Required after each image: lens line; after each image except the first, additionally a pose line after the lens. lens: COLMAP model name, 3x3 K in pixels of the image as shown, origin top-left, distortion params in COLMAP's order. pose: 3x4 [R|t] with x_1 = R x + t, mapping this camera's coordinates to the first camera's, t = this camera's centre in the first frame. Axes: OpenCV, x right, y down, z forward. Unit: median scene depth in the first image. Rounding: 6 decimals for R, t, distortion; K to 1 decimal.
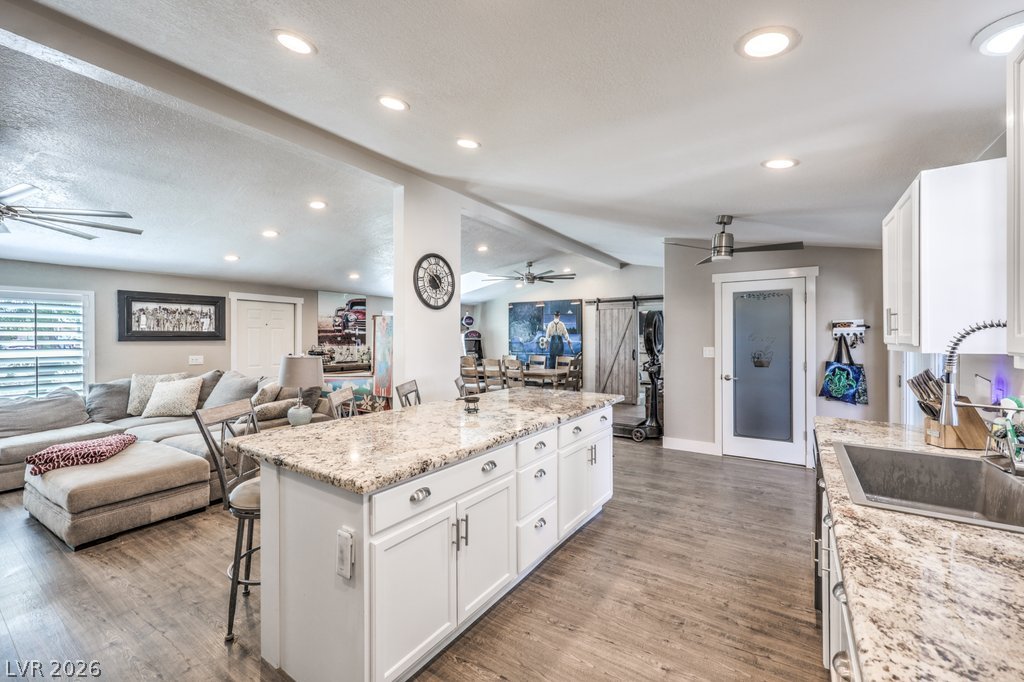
lens RADIAL K [[423.4, 0, 508.7], [0, 423.4, 355.1], [0, 0, 1]] dist [0.003605, 0.000802]
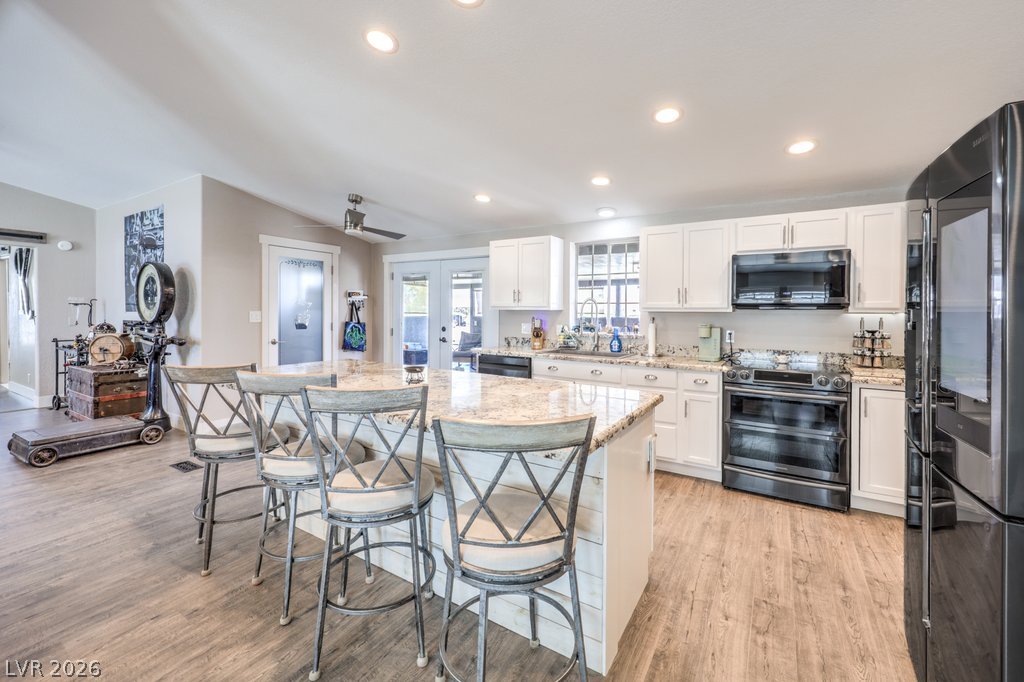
lens RADIAL K [[423.4, 0, 514.5], [0, 423.4, 304.0], [0, 0, 1]] dist [0.003605, 0.000802]
pose [[-0.065537, 0.015752, 0.997726, -0.308536], [0.025371, 0.999578, -0.014114, -0.003733], [-0.997528, 0.024389, -0.065909, 0.312871]]
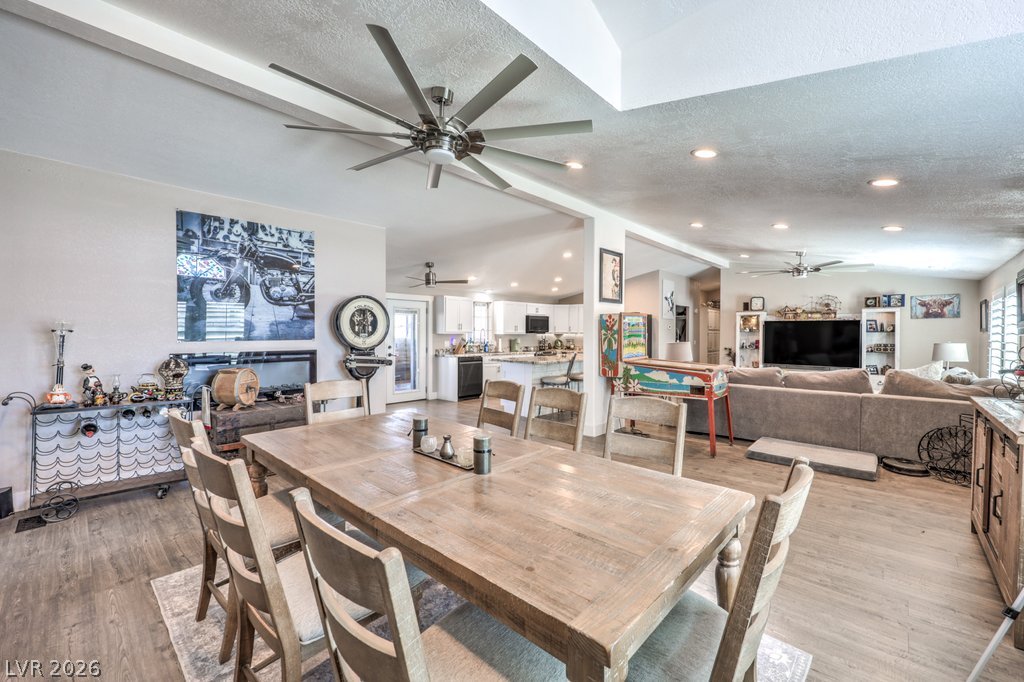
lens RADIAL K [[423.4, 0, 513.5], [0, 423.4, 341.2], [0, 0, 1]] dist [0.003605, 0.000802]
pose [[-0.989829, -0.008790, 0.141987, -0.049239], [-0.000847, 0.998436, 0.055907, -0.044412], [-0.142257, 0.055218, -0.988288, 1.293086]]
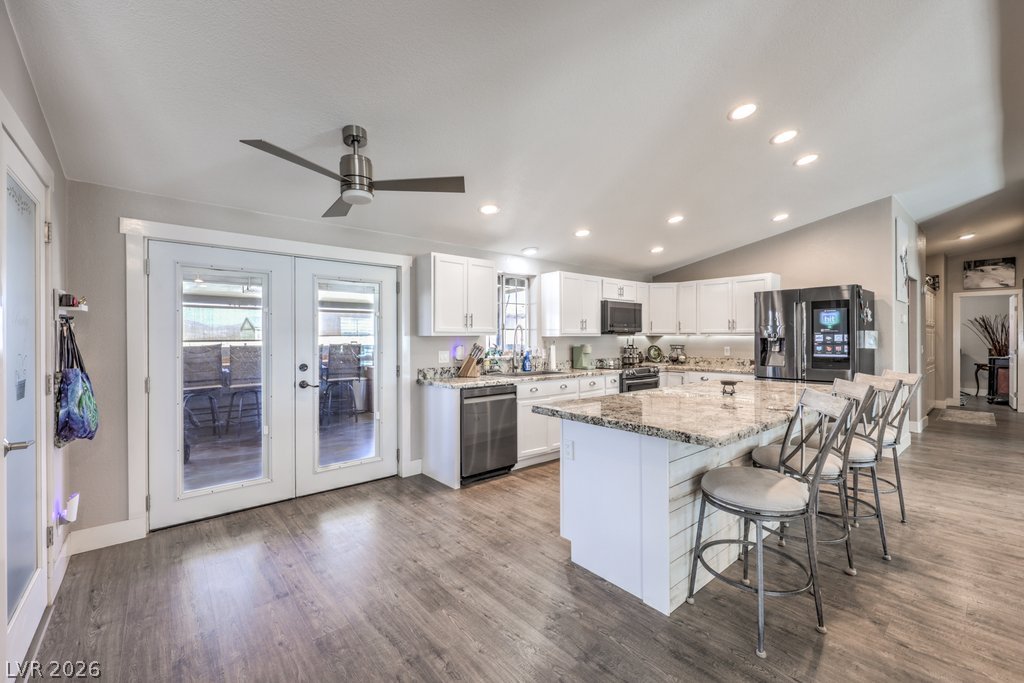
lens RADIAL K [[423.4, 0, 512.4], [0, 423.4, 338.7], [0, 0, 1]] dist [0.003605, 0.000802]
pose [[-0.967521, 0.002063, 0.252783, 0.057755], [0.011893, 0.999231, 0.037363, -0.018310], [-0.252512, 0.039156, -0.966801, 0.736329]]
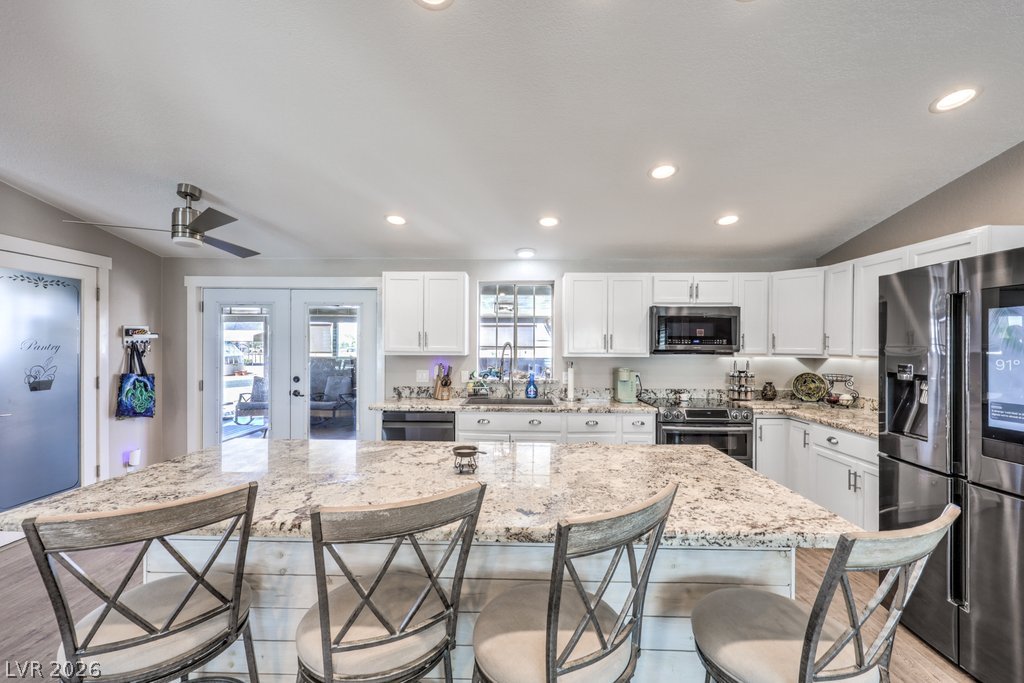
lens RADIAL K [[423.4, 0, 516.2], [0, 423.4, 336.2], [0, 0, 1]] dist [0.003605, 0.000802]
pose [[-0.558352, 0.015085, 0.829467, -0.208557], [0.023555, 0.999720, -0.002326, -0.021200], [-0.829270, 0.018240, -0.558550, 0.447968]]
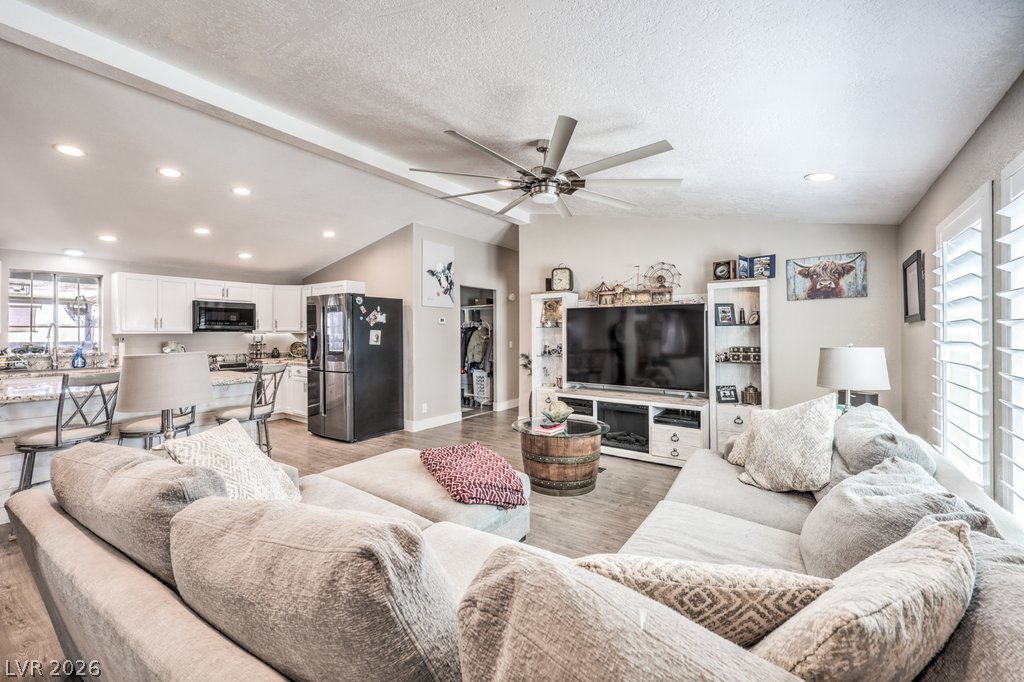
lens RADIAL K [[423.4, 0, 515.4], [0, 423.4, 335.0], [0, 0, 1]] dist [0.003605, 0.000802]
pose [[-0.999882, 0.000211, 0.015393, -0.454887], [0.000865, 0.999096, 0.042511, -0.023197], [-0.015370, 0.042520, -0.998977, 0.768086]]
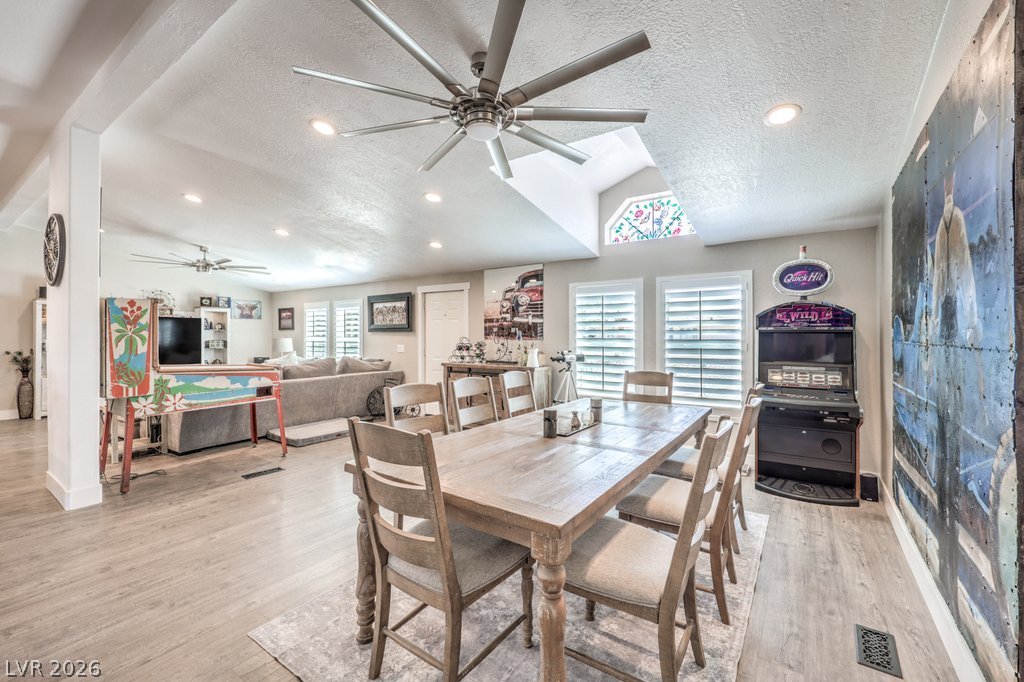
lens RADIAL K [[423.4, 0, 517.3], [0, 423.4, 333.9], [0, 0, 1]] dist [0.003605, 0.000802]
pose [[0.001570, -0.002461, -0.999996, 0.330481], [-0.041822, 0.999122, -0.002524, -0.030245], [0.999124, 0.041826, 0.001465, 1.002314]]
